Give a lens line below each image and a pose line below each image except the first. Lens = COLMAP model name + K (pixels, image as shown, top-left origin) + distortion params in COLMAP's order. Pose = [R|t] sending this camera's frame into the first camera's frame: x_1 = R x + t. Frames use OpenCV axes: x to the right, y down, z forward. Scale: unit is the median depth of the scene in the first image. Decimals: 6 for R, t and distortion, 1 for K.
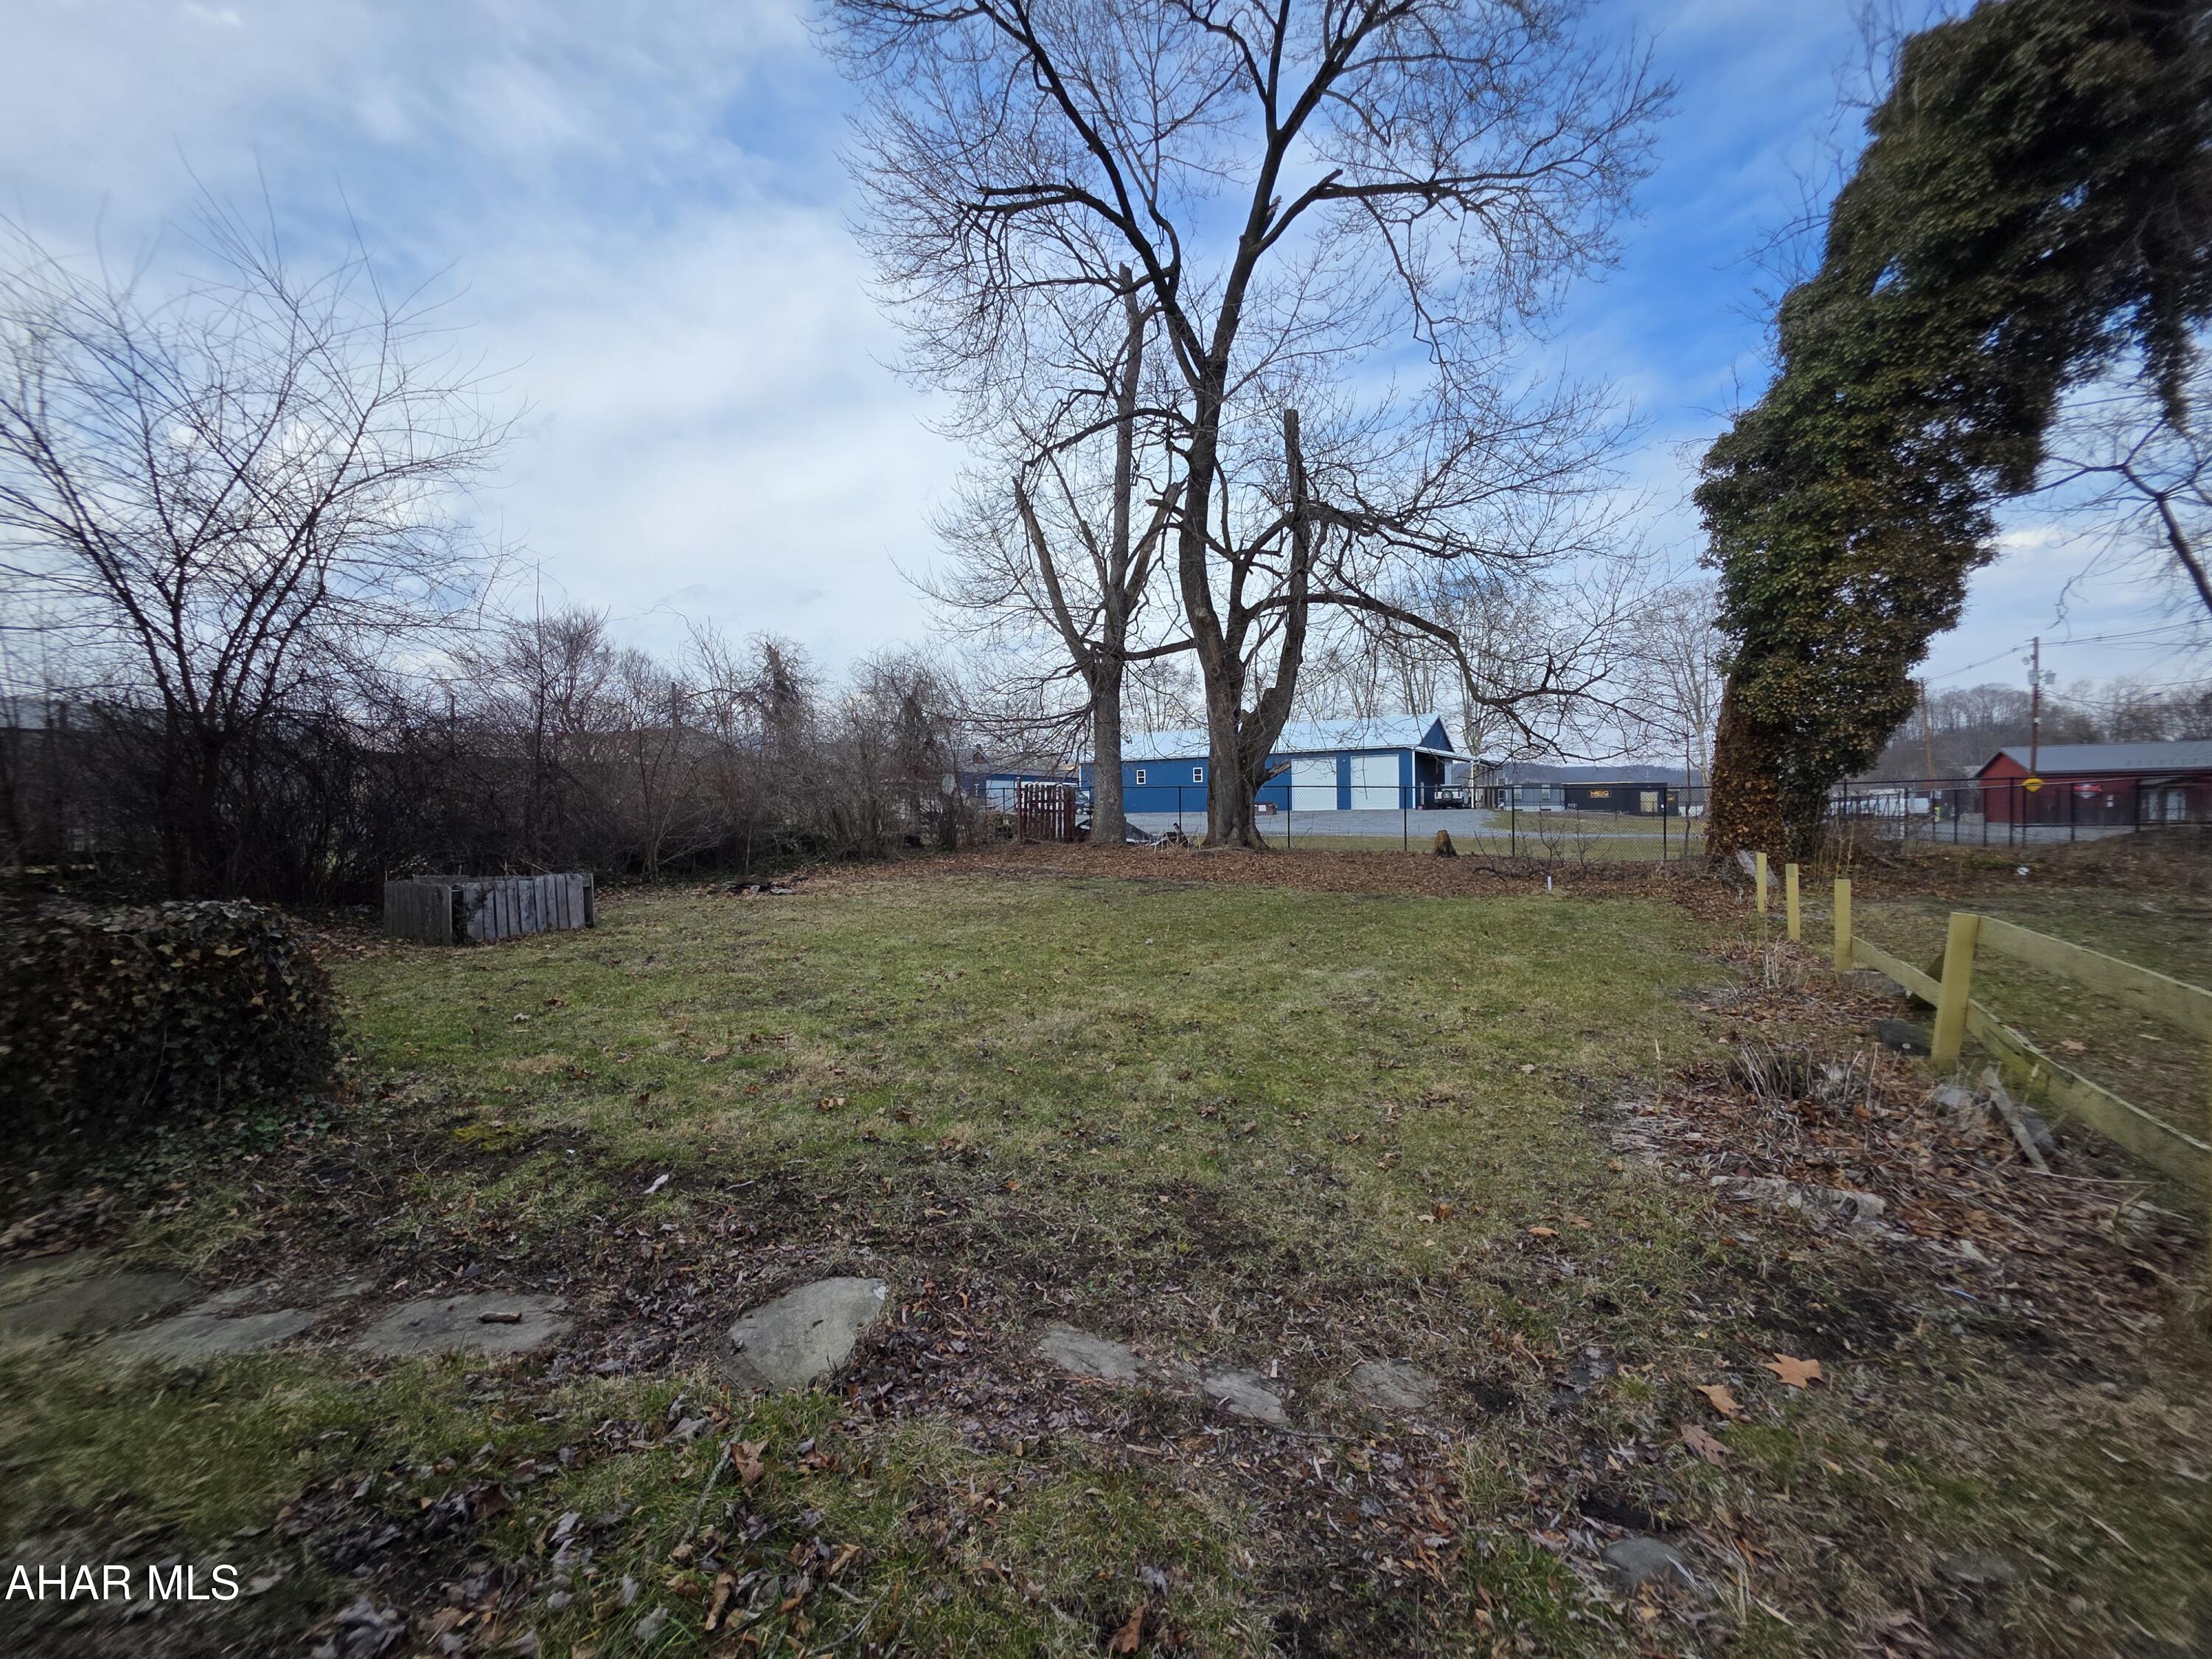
lens RADIAL K [[884.6, 0, 1110.3], [0, 884.6, 829.0], [0, 0, 1]] dist [0.000271, 0.000083]
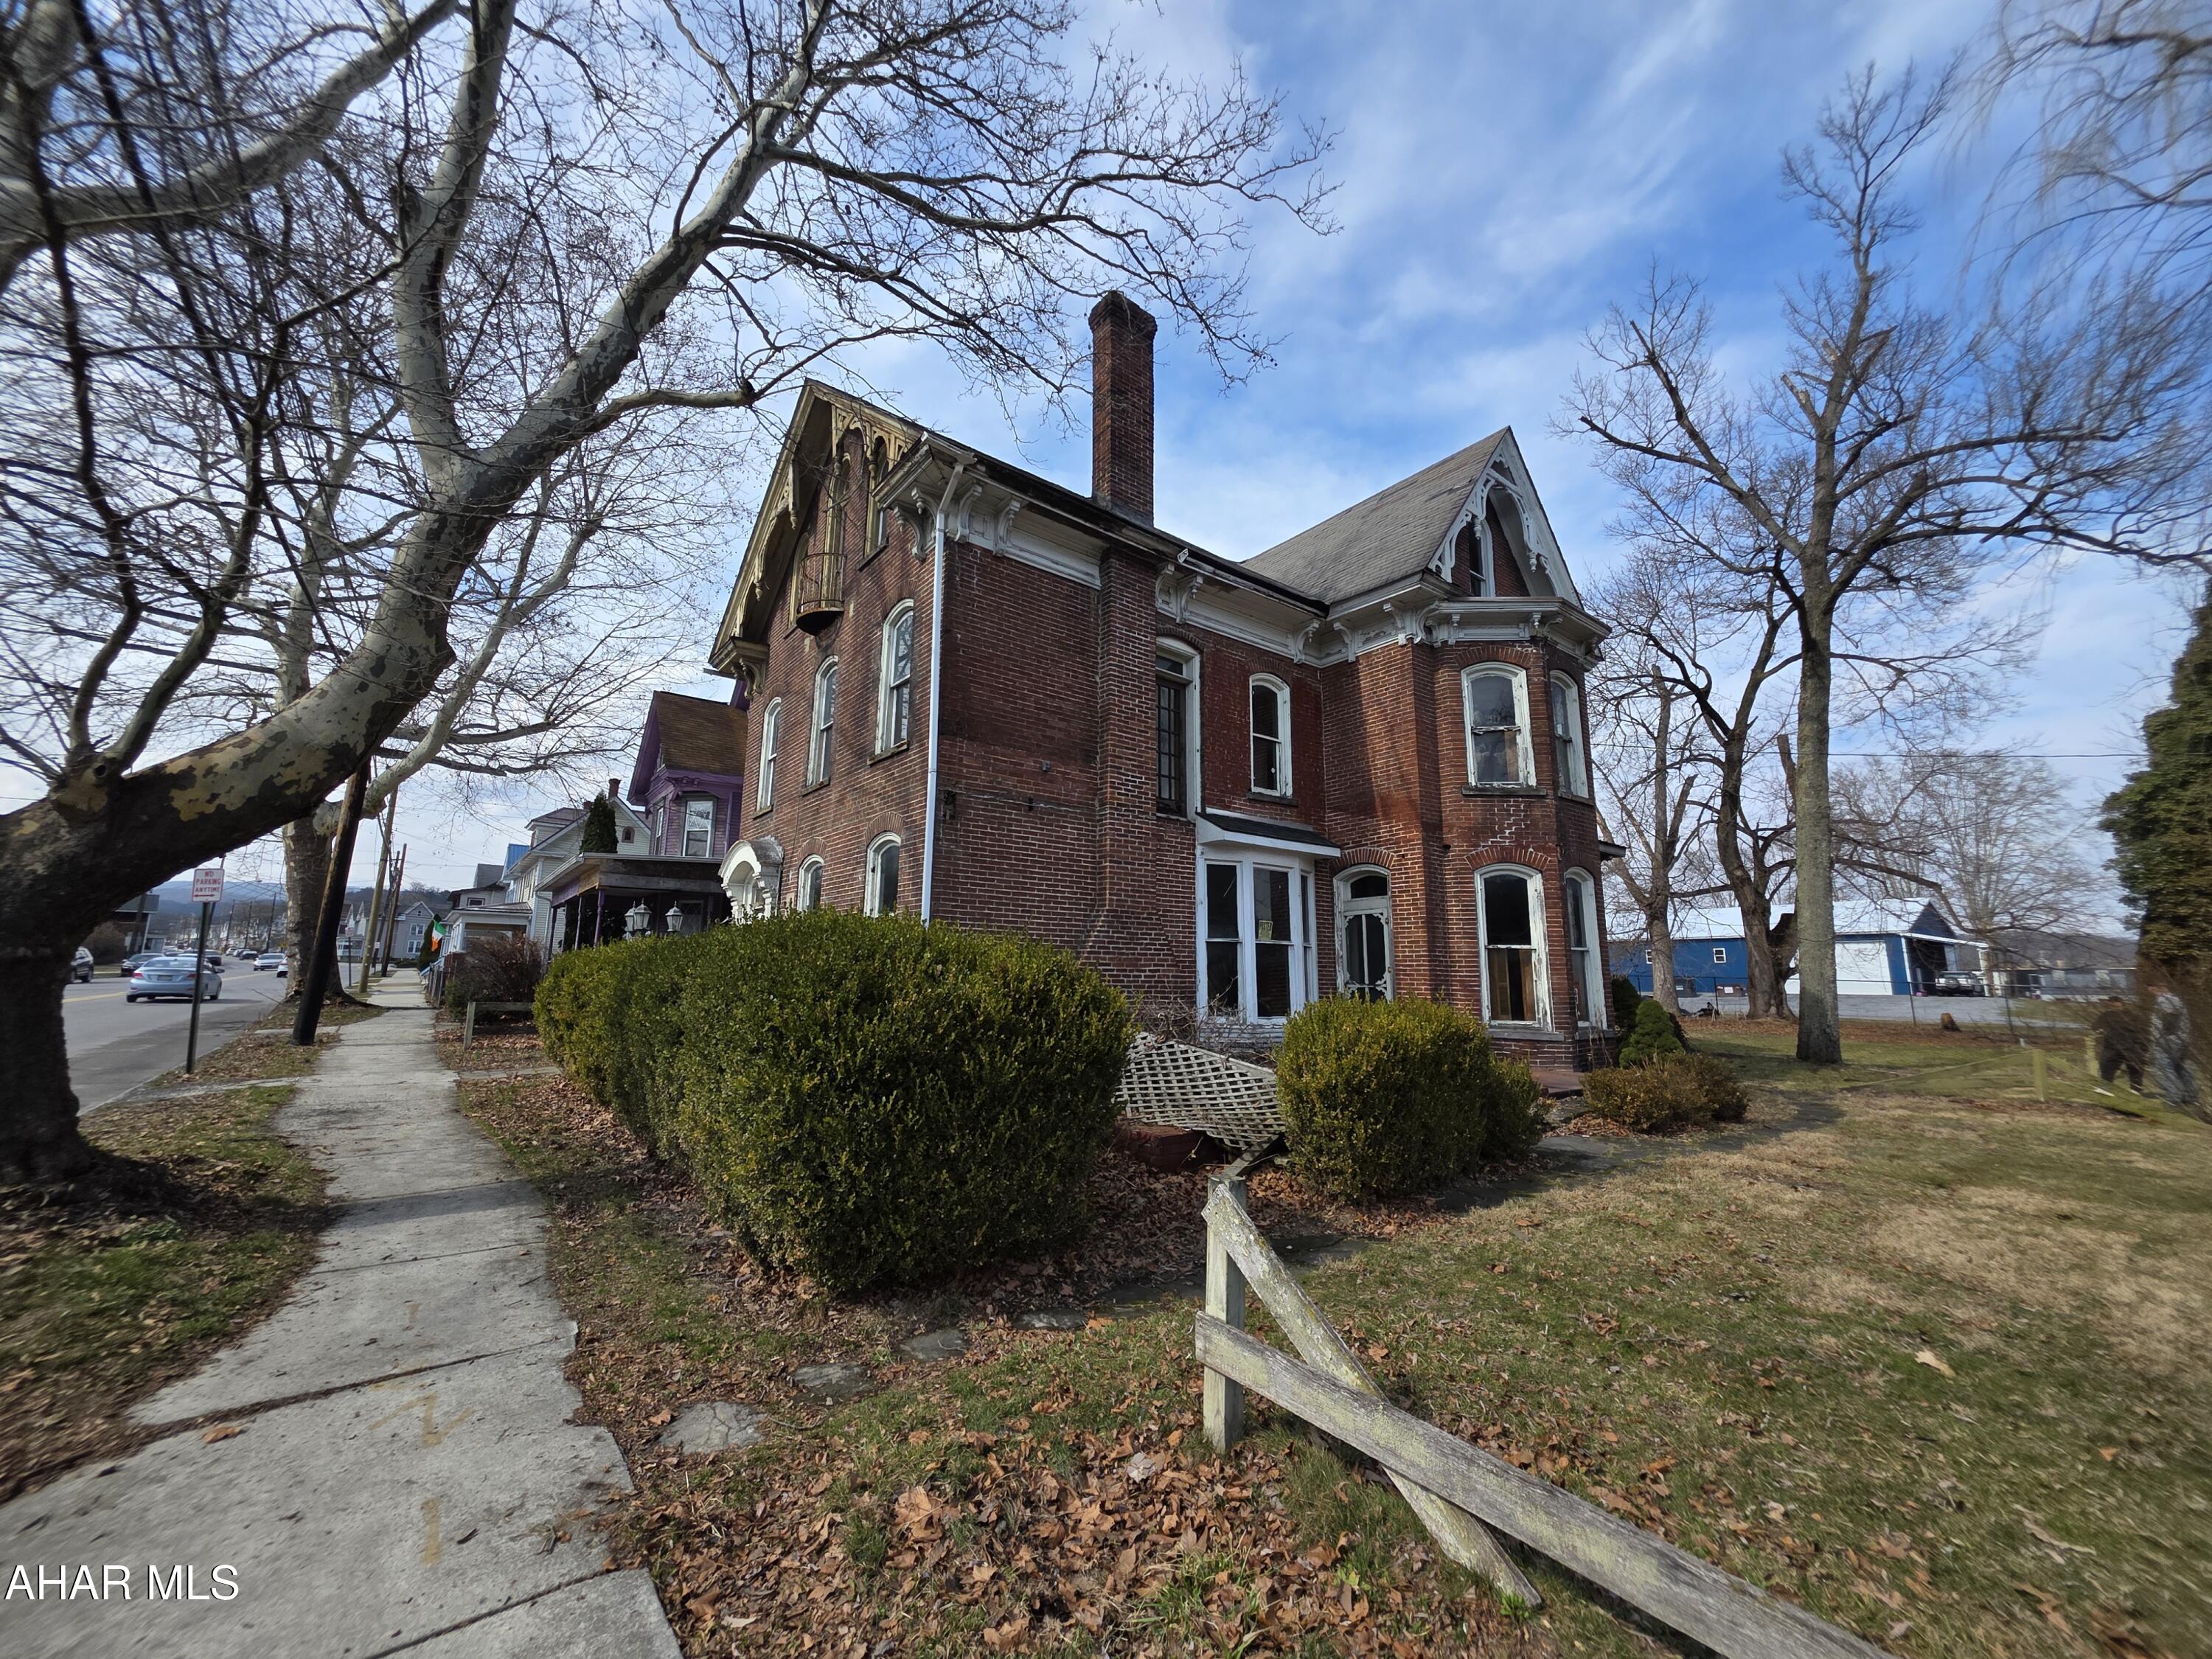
lens RADIAL K [[884.6, 0, 1100.4], [0, 884.6, 828.4], [0, 0, 1]] dist [0.000271, 0.000083]
pose [[0.921237, -0.041937, -0.386734, -0.320617], [-0.031722, 0.982762, -0.182133, 0.011574], [0.387706, 0.180056, 0.904027, -0.883774]]
